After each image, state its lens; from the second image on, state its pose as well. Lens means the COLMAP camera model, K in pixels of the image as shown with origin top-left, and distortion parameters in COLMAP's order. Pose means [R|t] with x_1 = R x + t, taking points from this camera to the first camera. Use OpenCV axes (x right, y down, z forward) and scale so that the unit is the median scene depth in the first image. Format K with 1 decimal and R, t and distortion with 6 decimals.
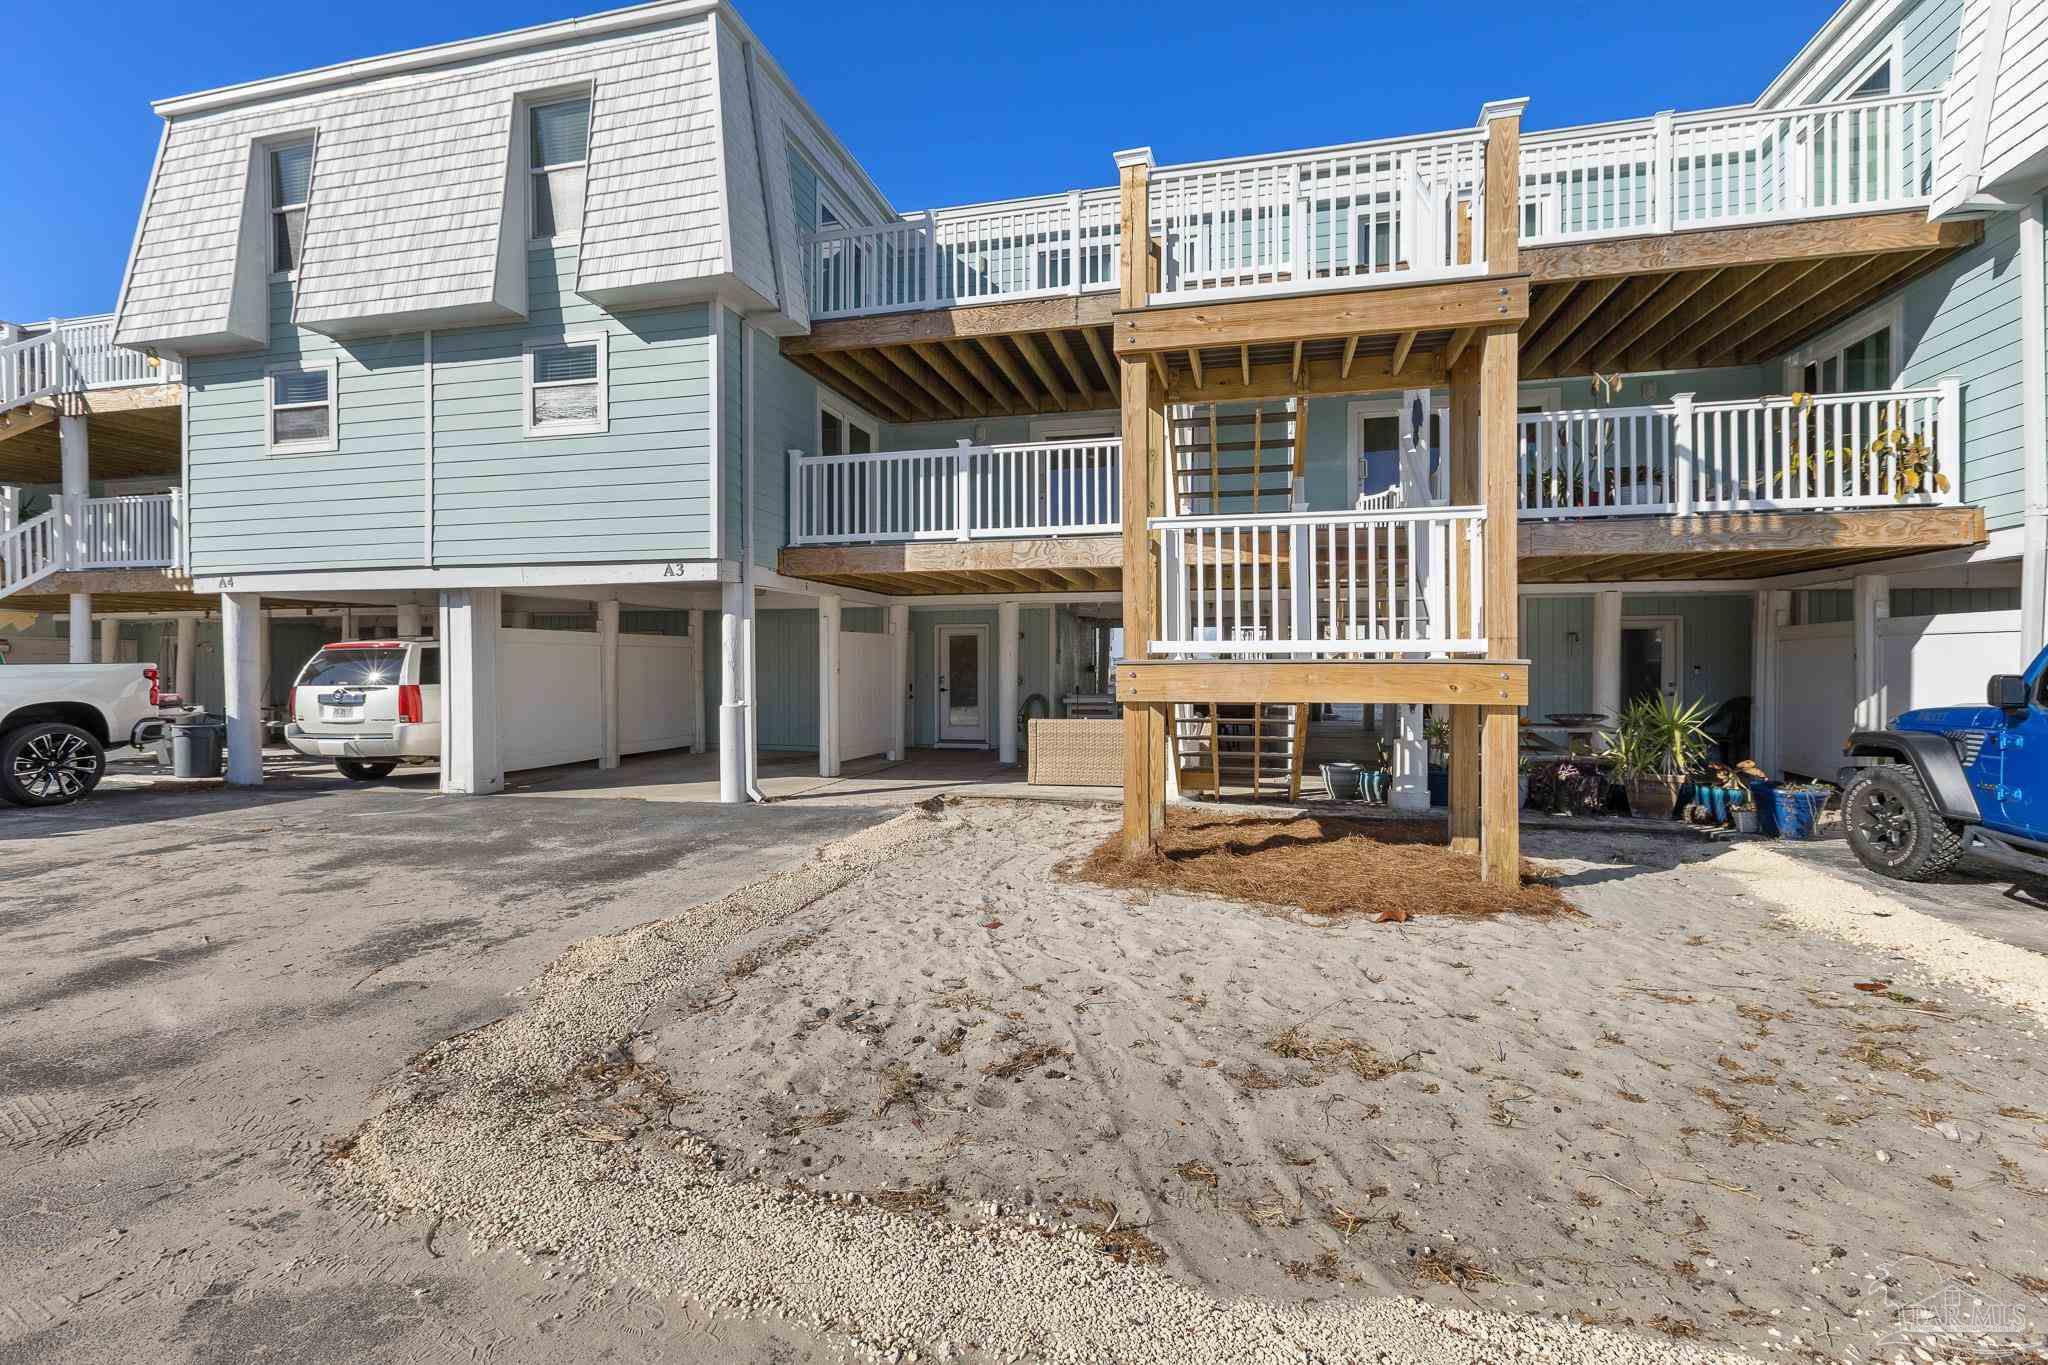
lens RADIAL K [[937.4, 0, 1021.8], [0, 937.4, 673.5], [0, 0, 1]] dist [-0.000553, 0.000219]
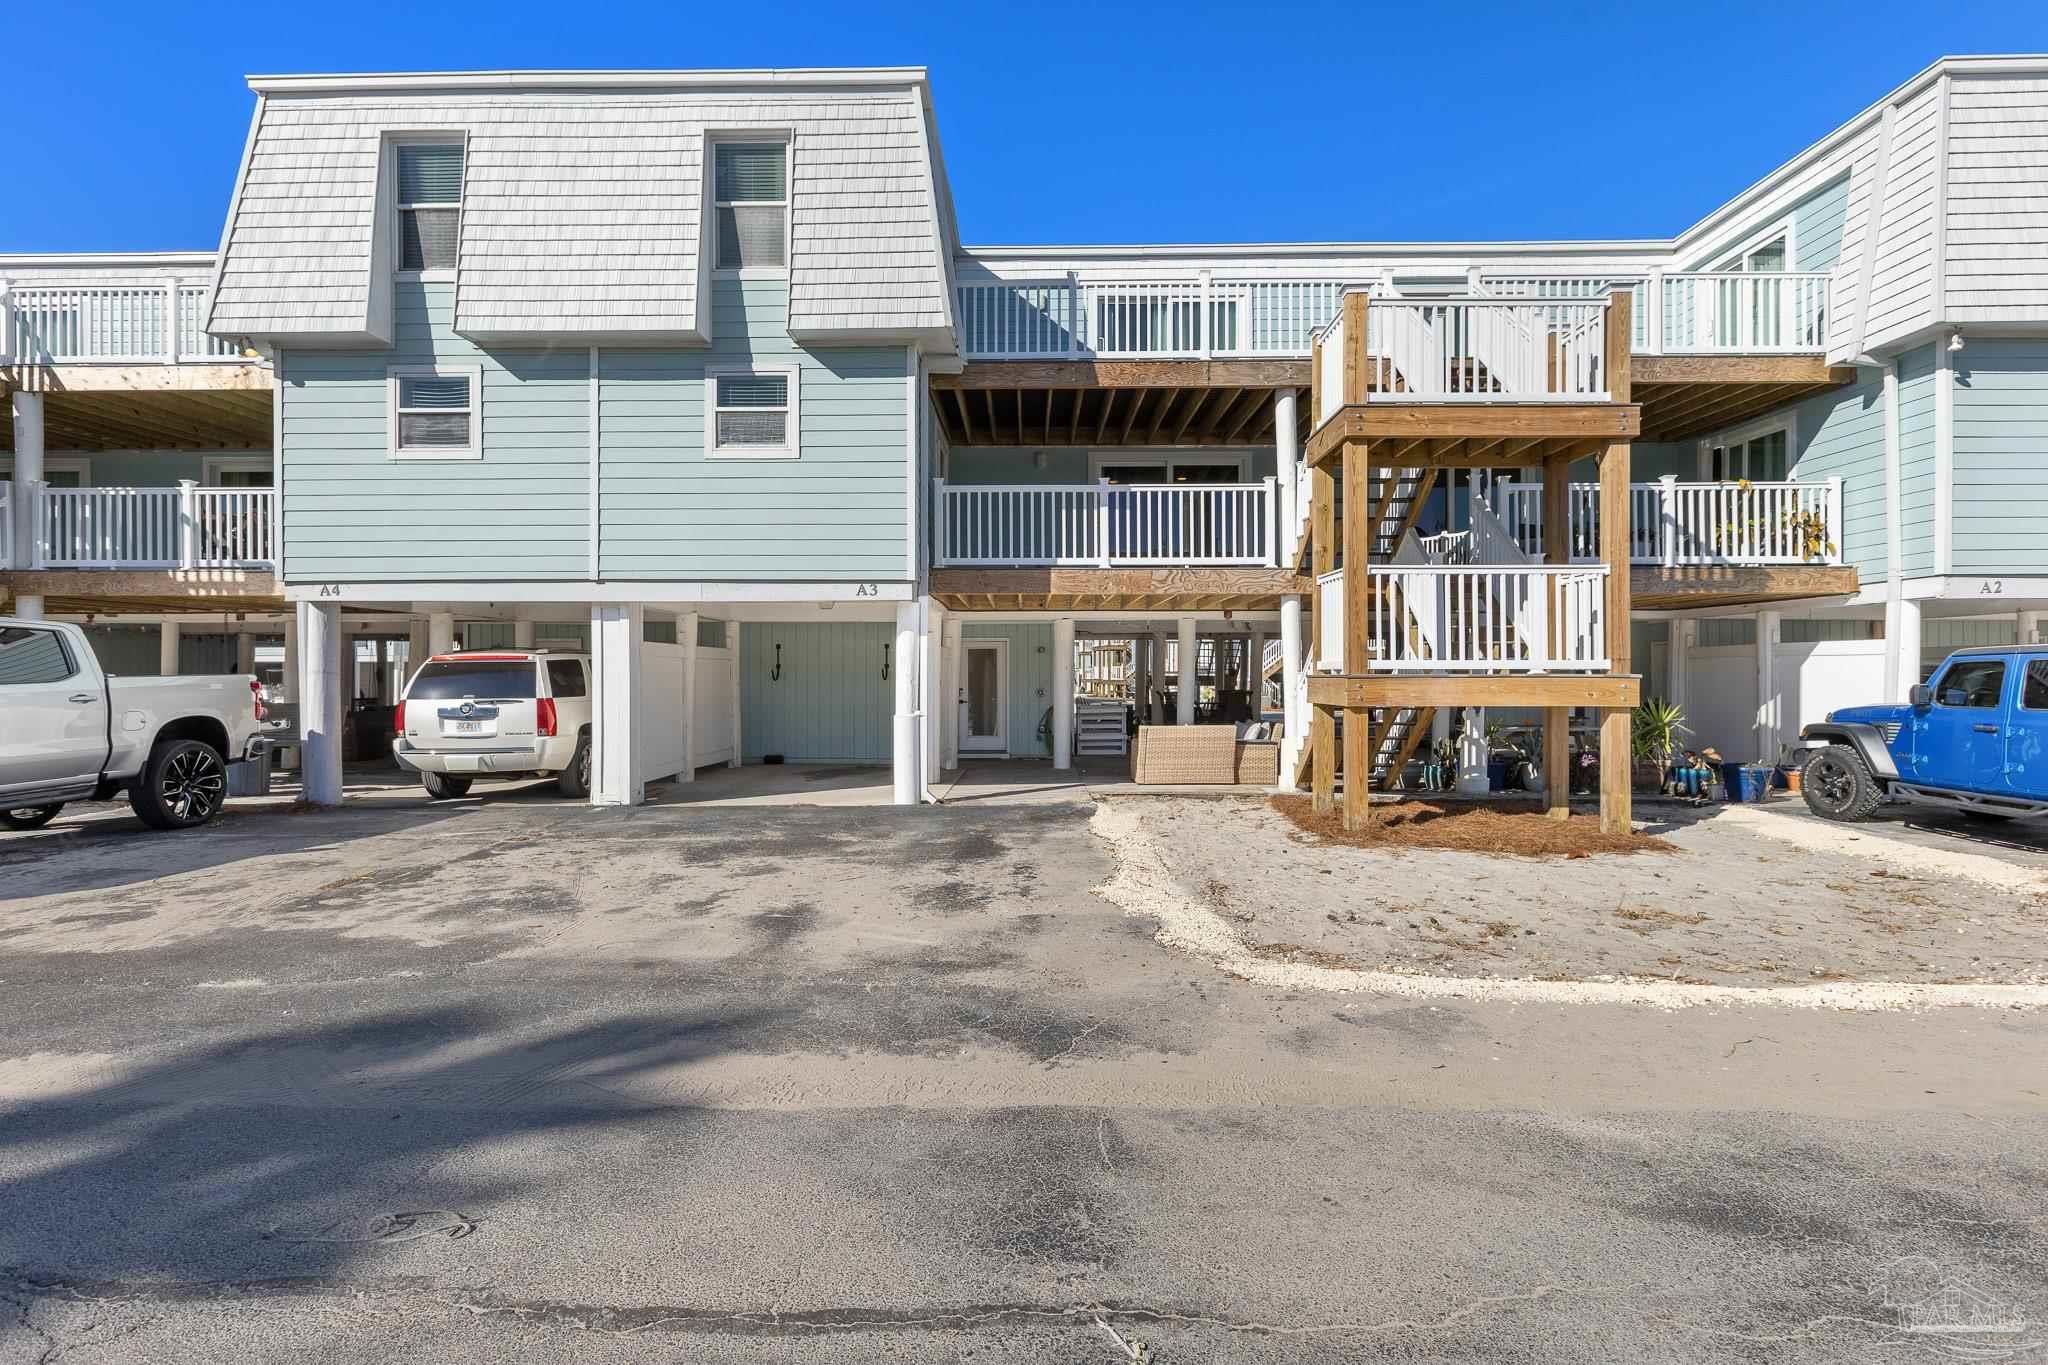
lens RADIAL K [[1044.2, 0, 1026.8], [0, 1044.2, 681.7], [0, 0, 1]] dist [-0.003211, 0.000830]
pose [[0.973707, -0.001035, 0.227803, -0.461020], [0.001948, 0.999991, -0.003781, 0.000257], [-0.227797, 0.004125, 0.973700, -0.210384]]
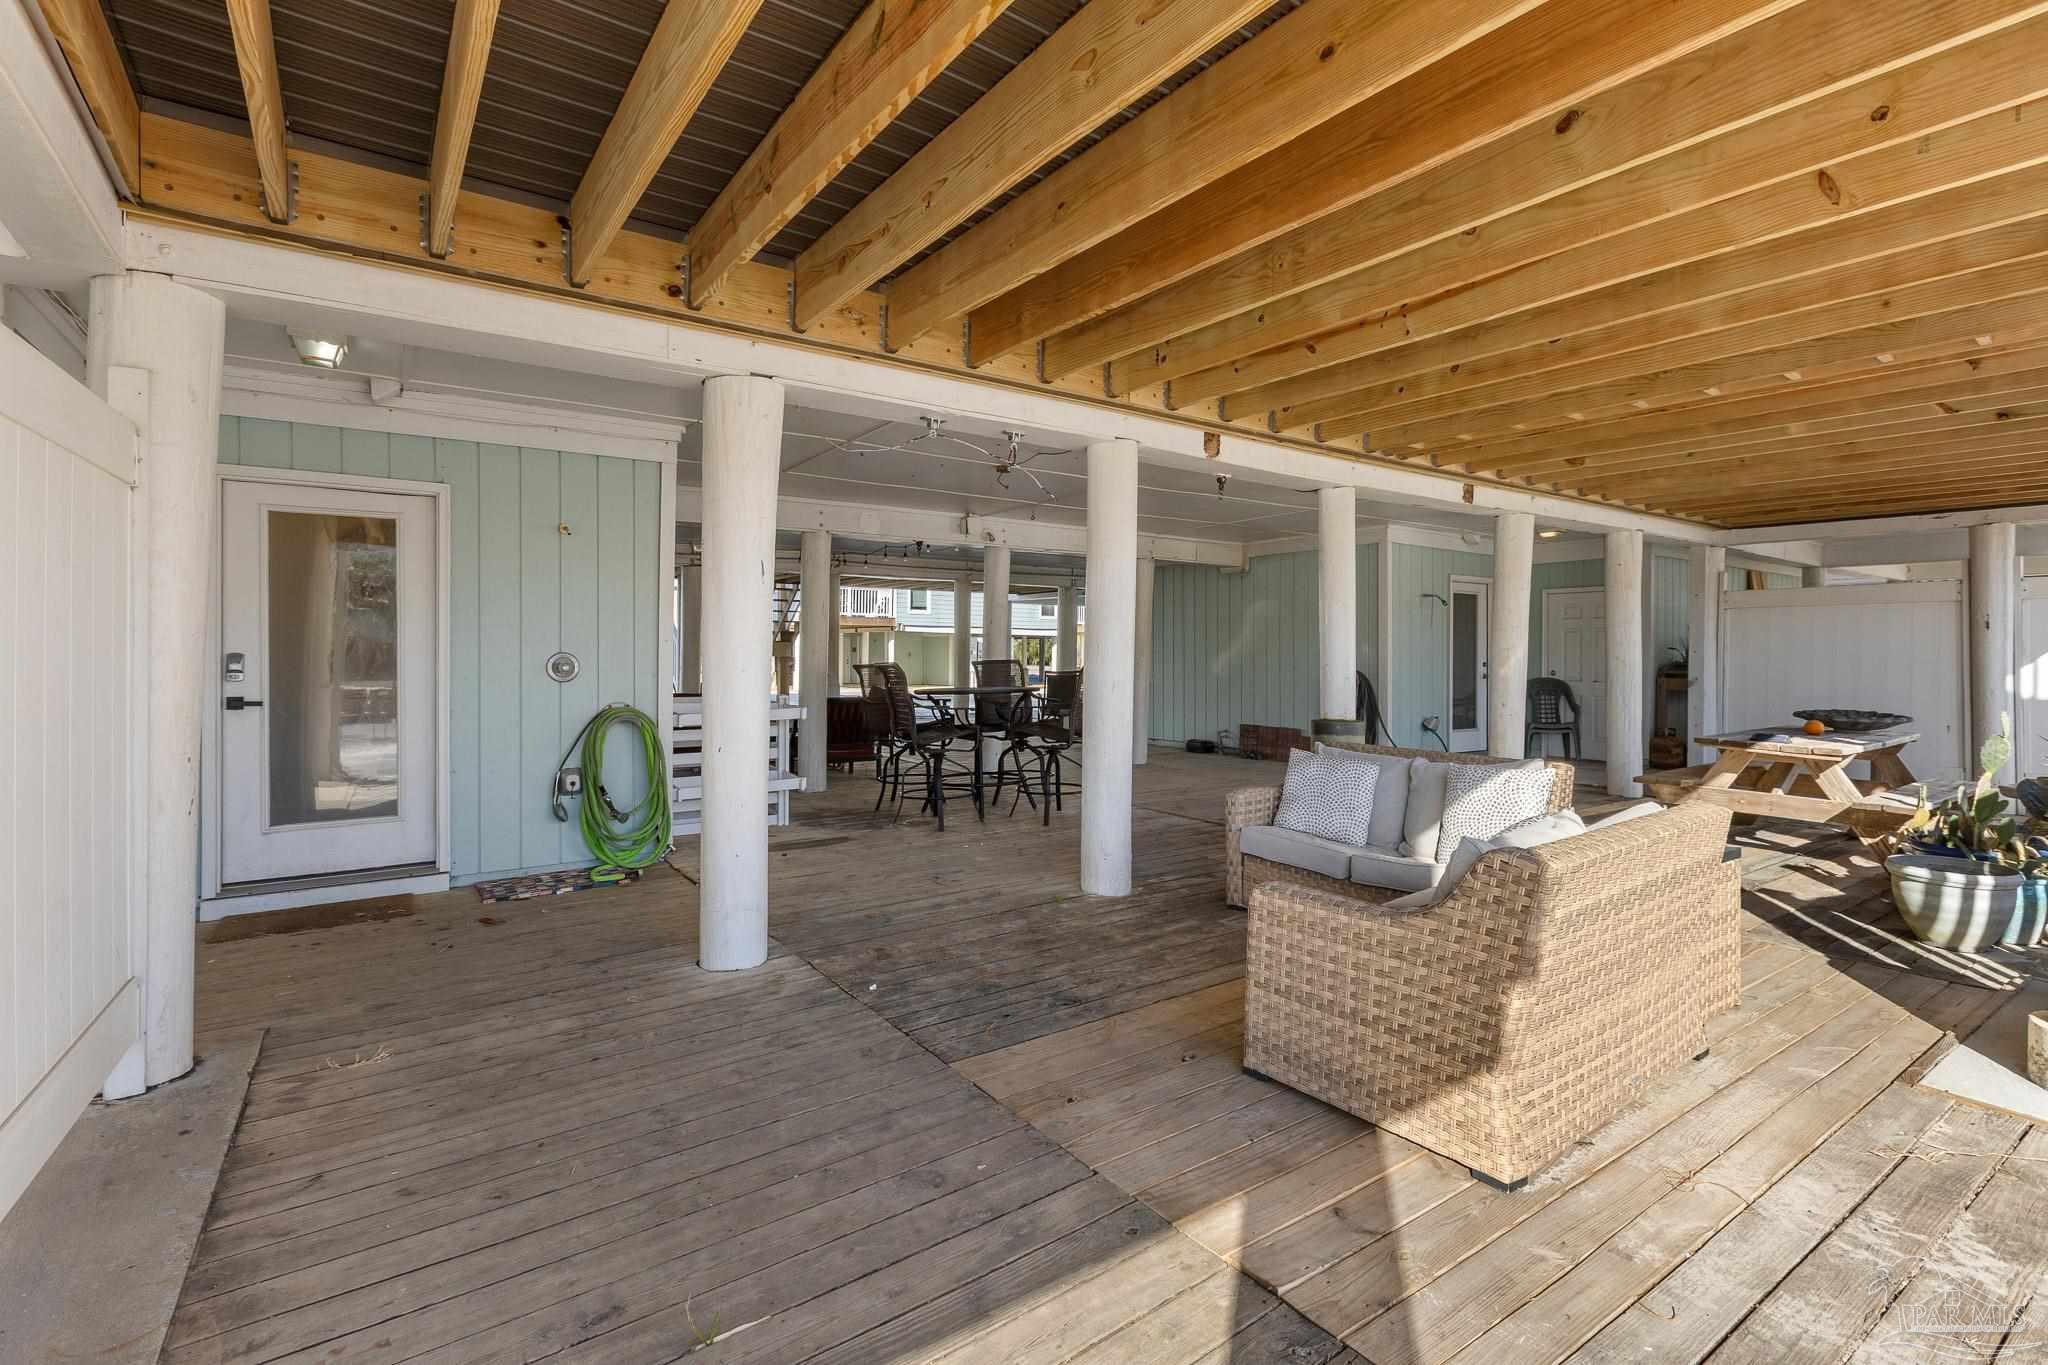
lens RADIAL K [[937.4, 0, 1018.7], [0, 937.4, 659.2], [0, 0, 1]] dist [-0.000553, 0.000219]
pose [[0.667096, -0.001298, 0.744971, -0.230301], [0.002855, 0.999996, -0.000814, 0.009301], [-0.744966, 0.002670, 0.667097, 1.079846]]
